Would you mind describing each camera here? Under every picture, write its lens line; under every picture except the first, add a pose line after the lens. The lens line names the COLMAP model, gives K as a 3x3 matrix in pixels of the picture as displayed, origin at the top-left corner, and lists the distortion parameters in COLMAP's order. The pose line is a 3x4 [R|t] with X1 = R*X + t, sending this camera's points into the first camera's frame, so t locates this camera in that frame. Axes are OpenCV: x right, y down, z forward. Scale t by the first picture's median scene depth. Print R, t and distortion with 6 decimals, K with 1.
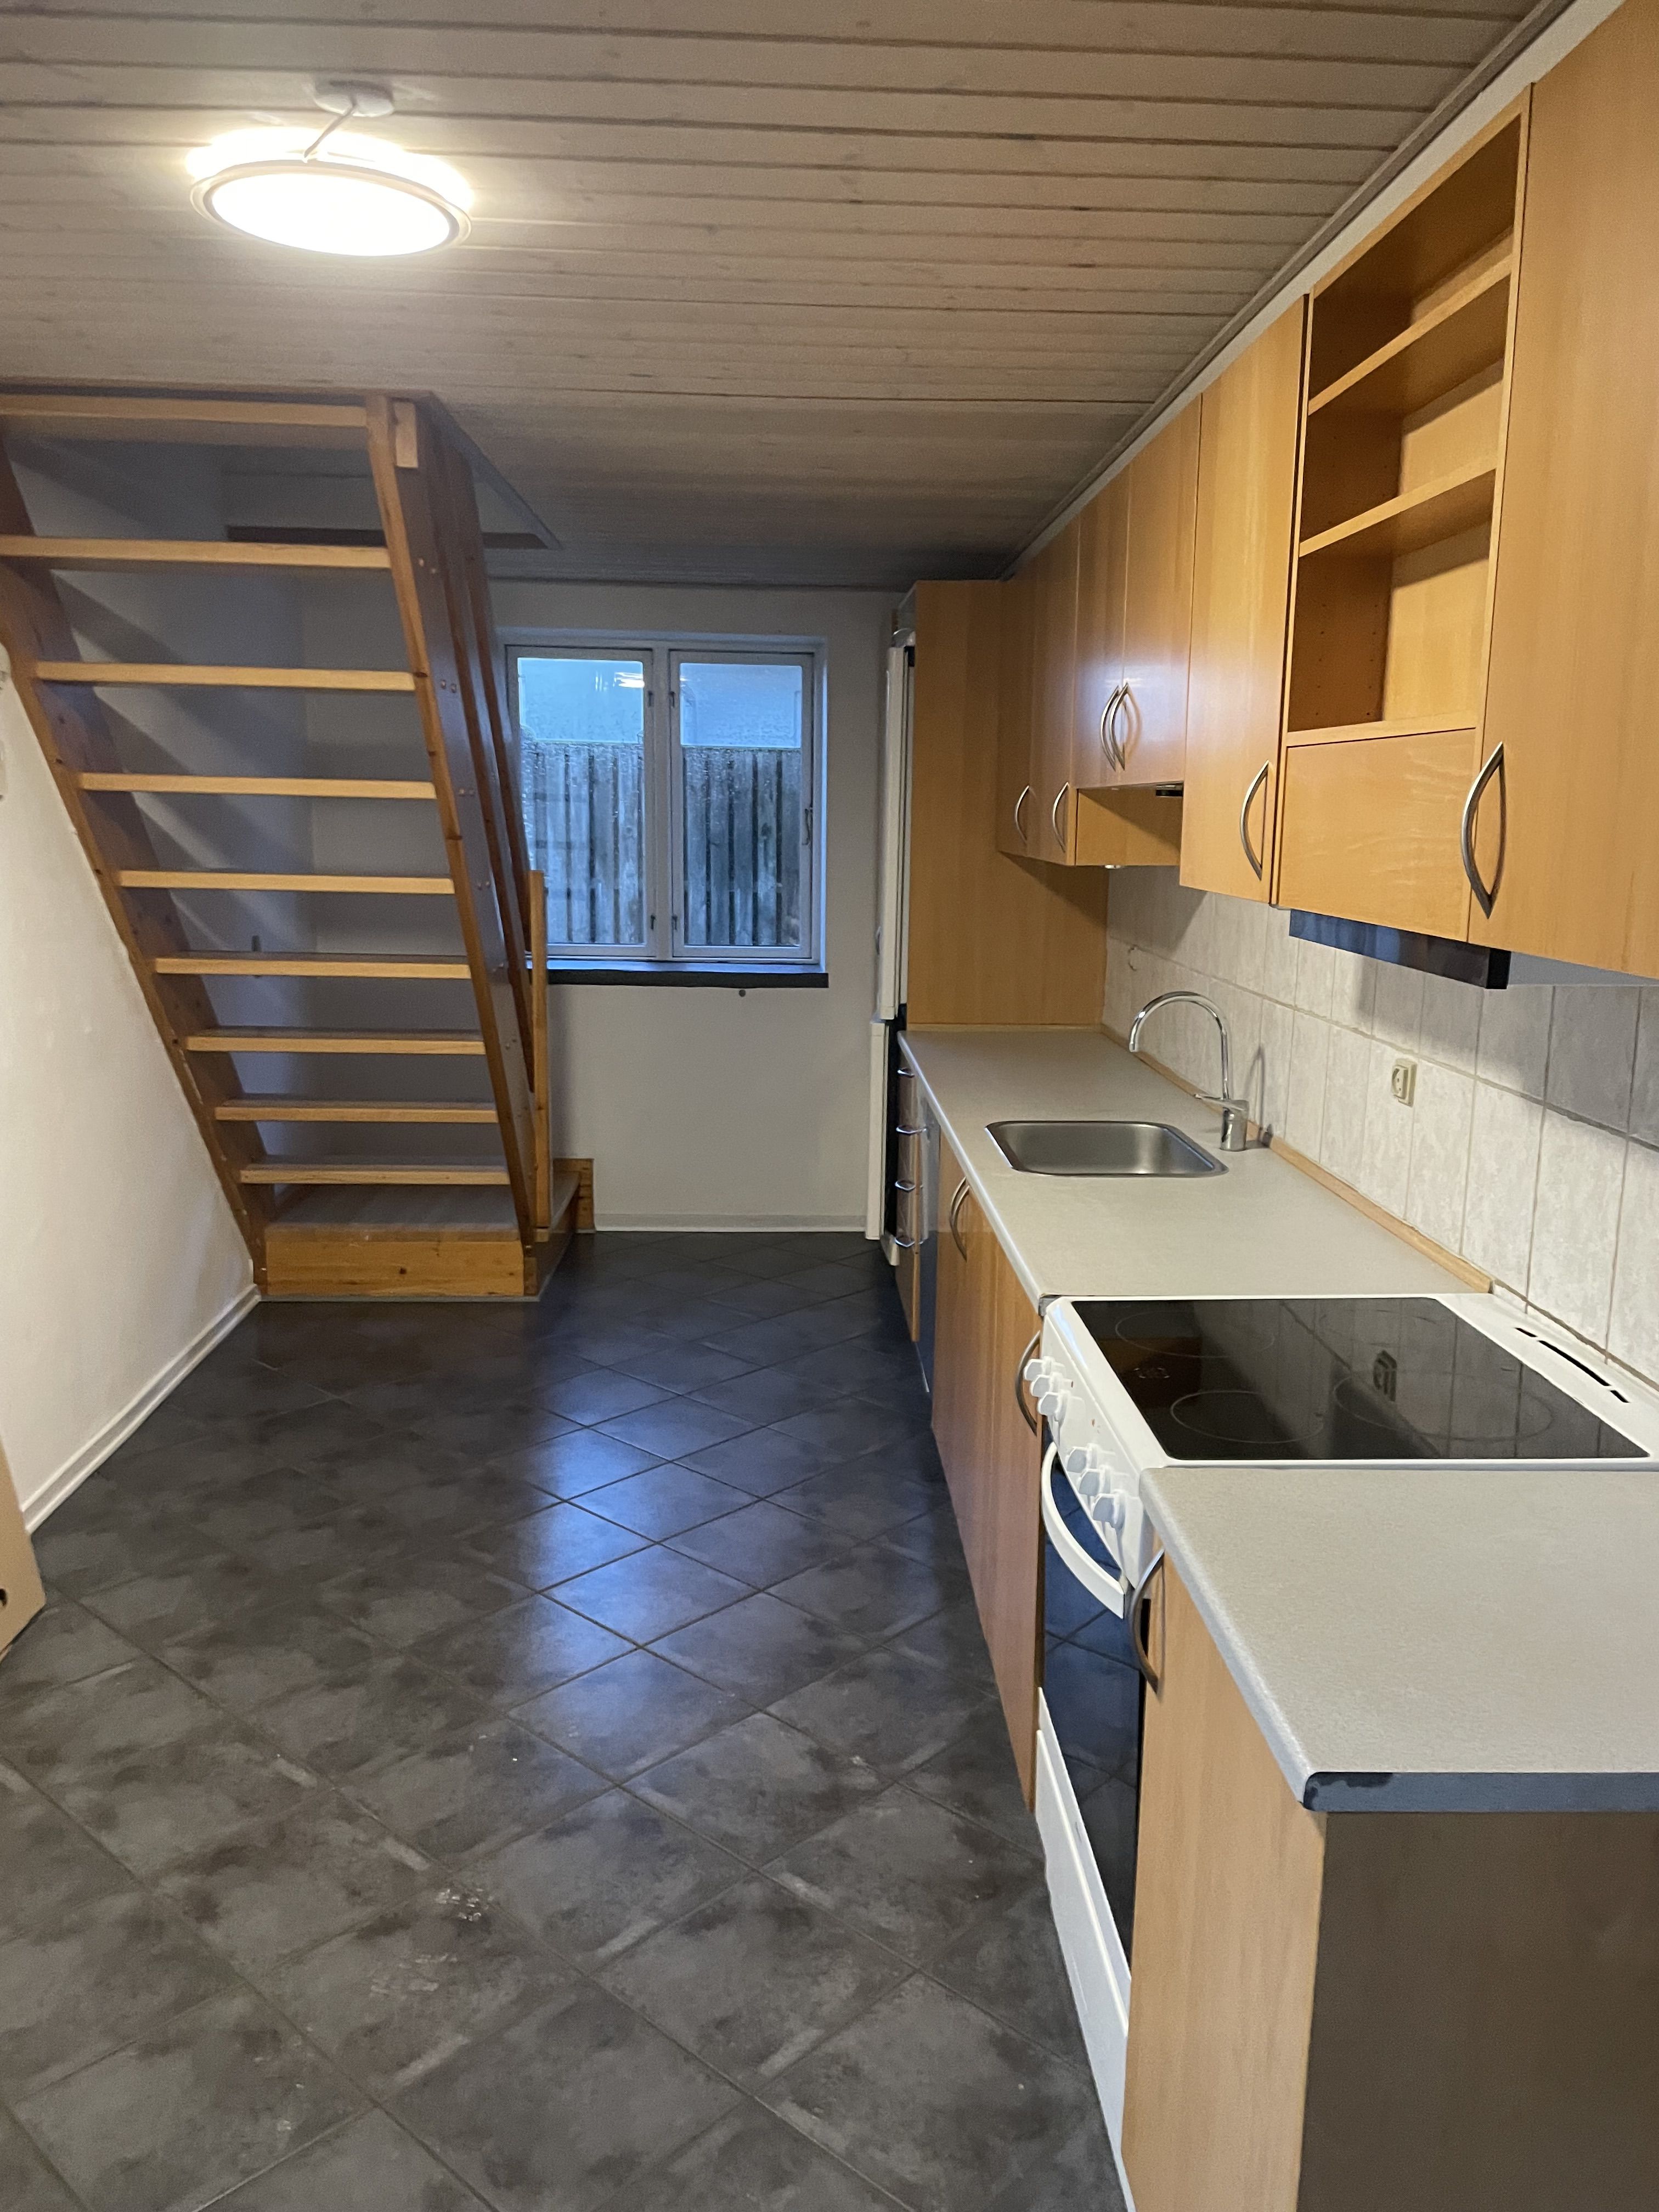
lens RADIAL K [[1666.3, 0, 829.1], [0, 1666.3, 1106.6], [0, 0, 1]] dist [0.001227, -0.001969]
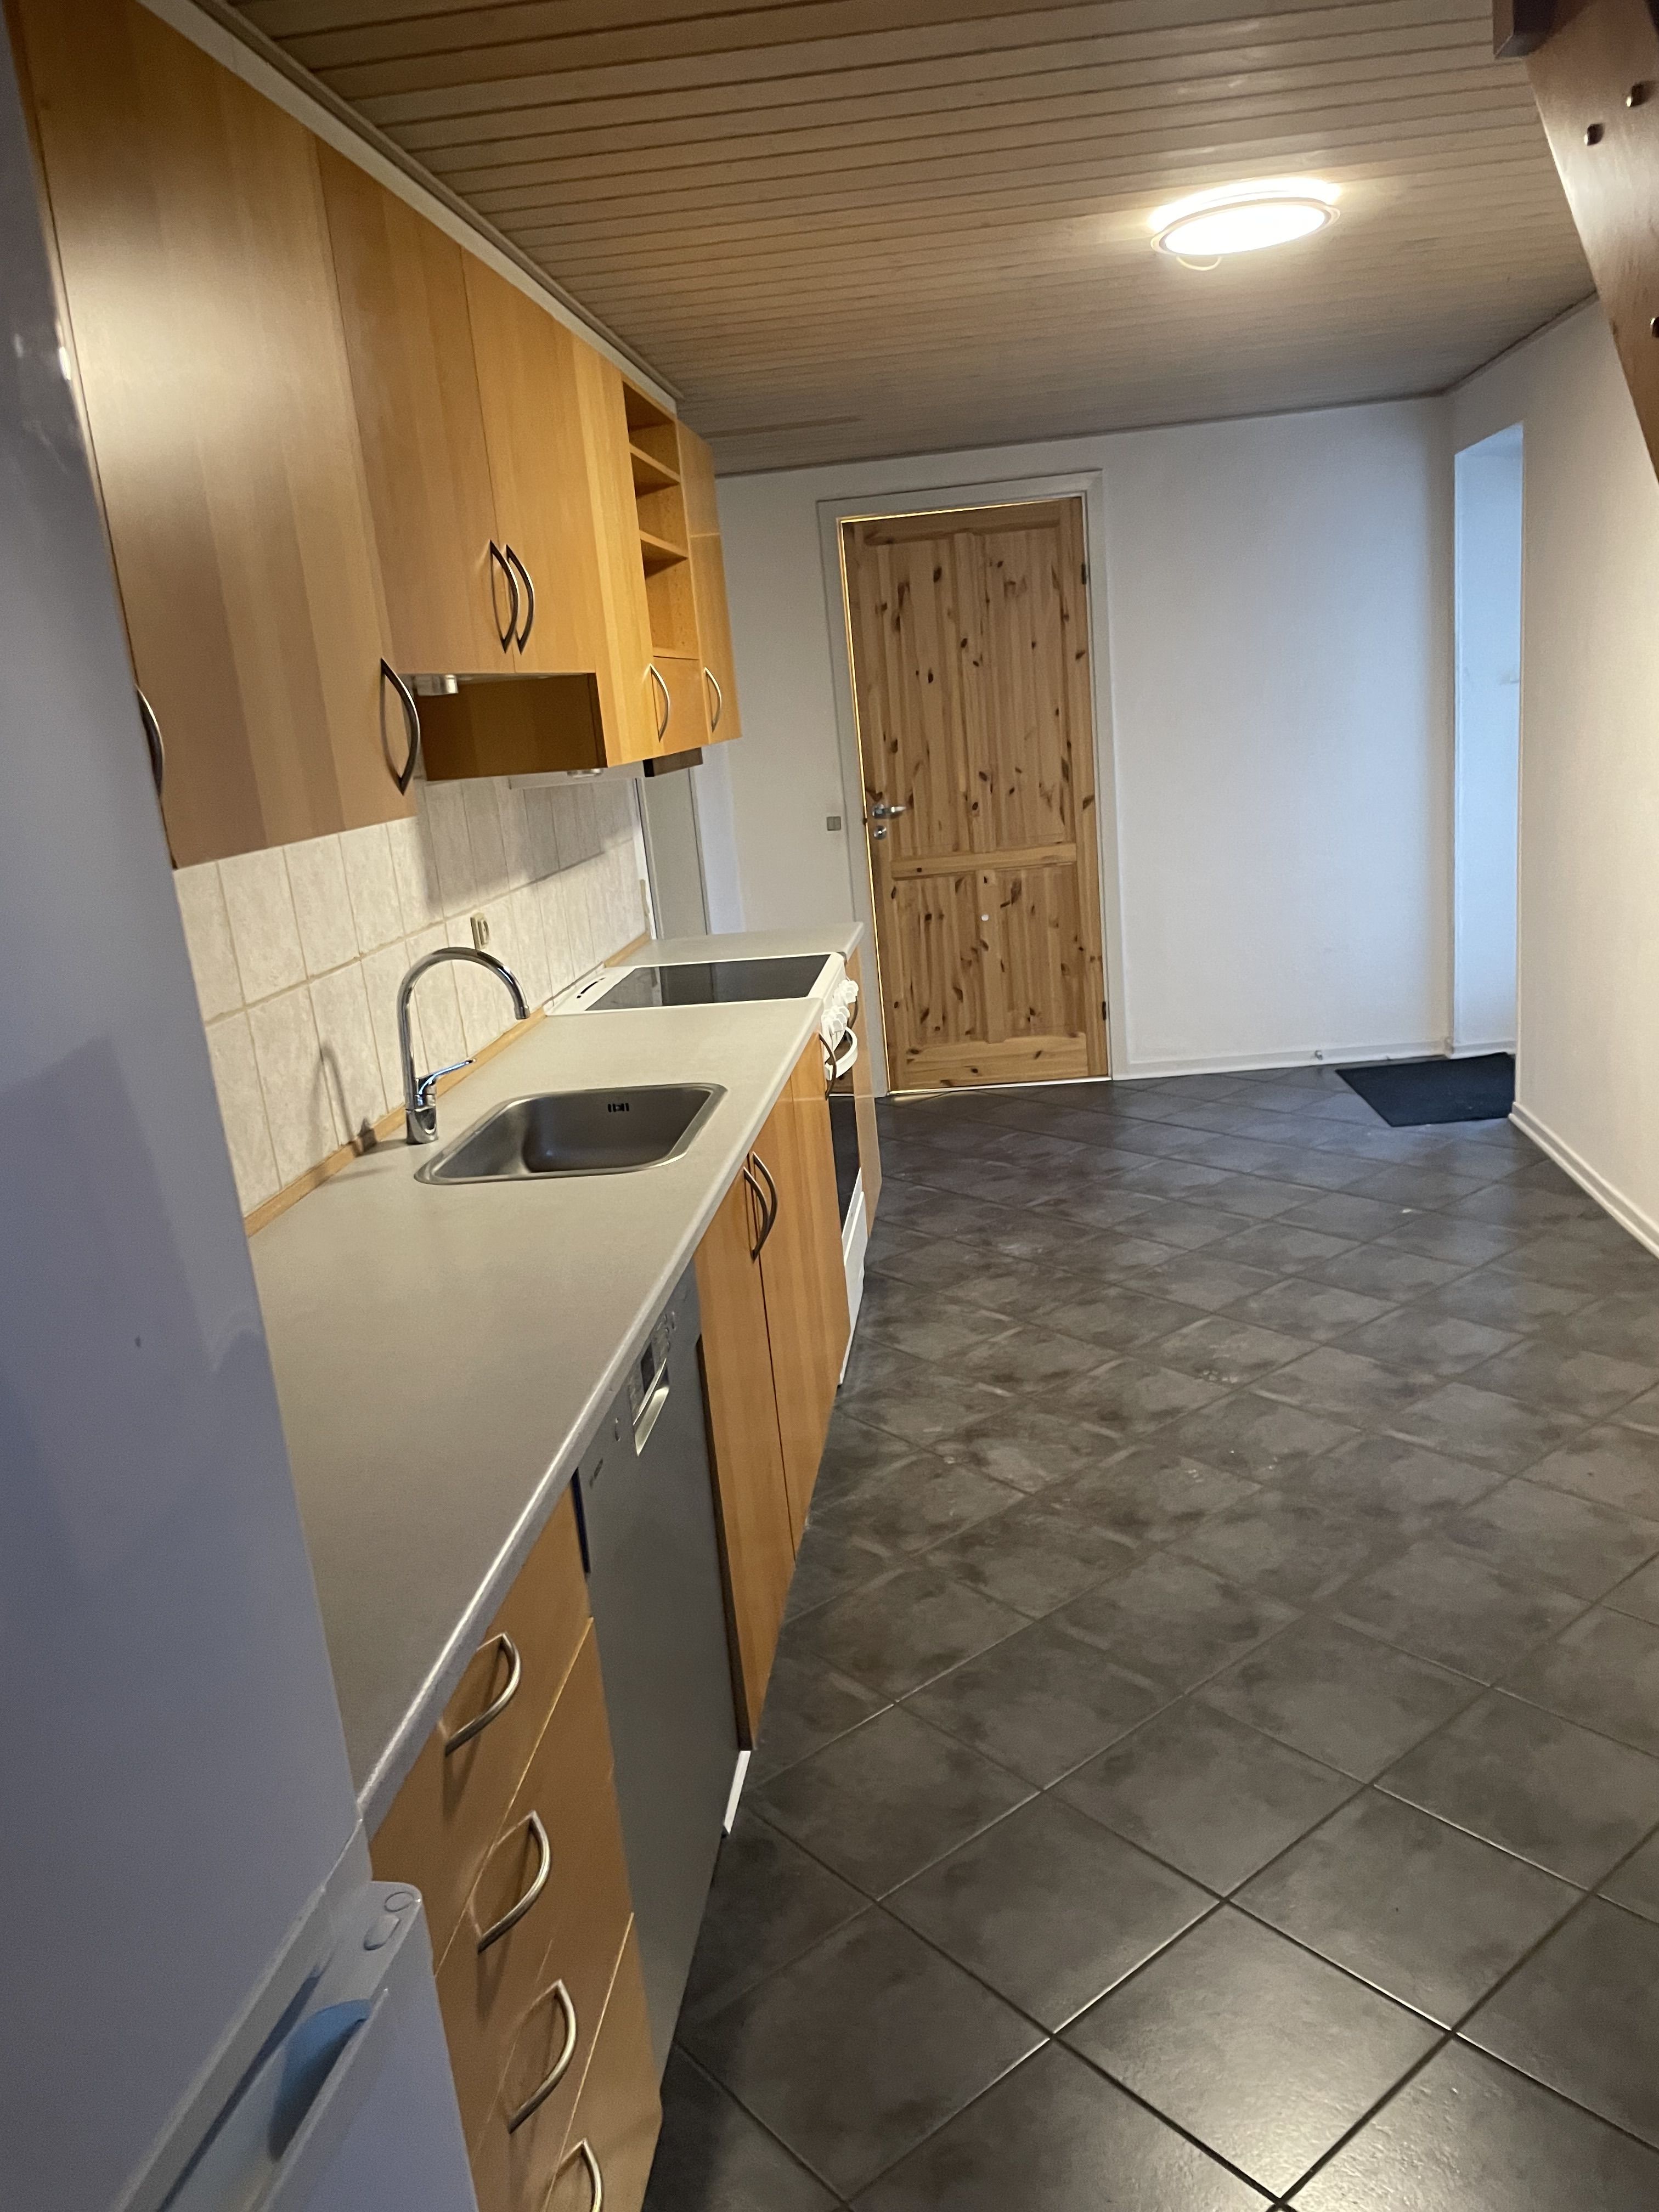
lens RADIAL K [[1666.3, 0, 830.9], [0, 1666.3, 1108.2], [0, 0, 1]] dist [0.001227, -0.001969]
pose [[-0.988122, 0.048588, 0.145788, -0.095381], [0.104818, 0.906855, 0.408199, -0.384296], [-0.112375, 0.418632, -0.901177, 2.160962]]
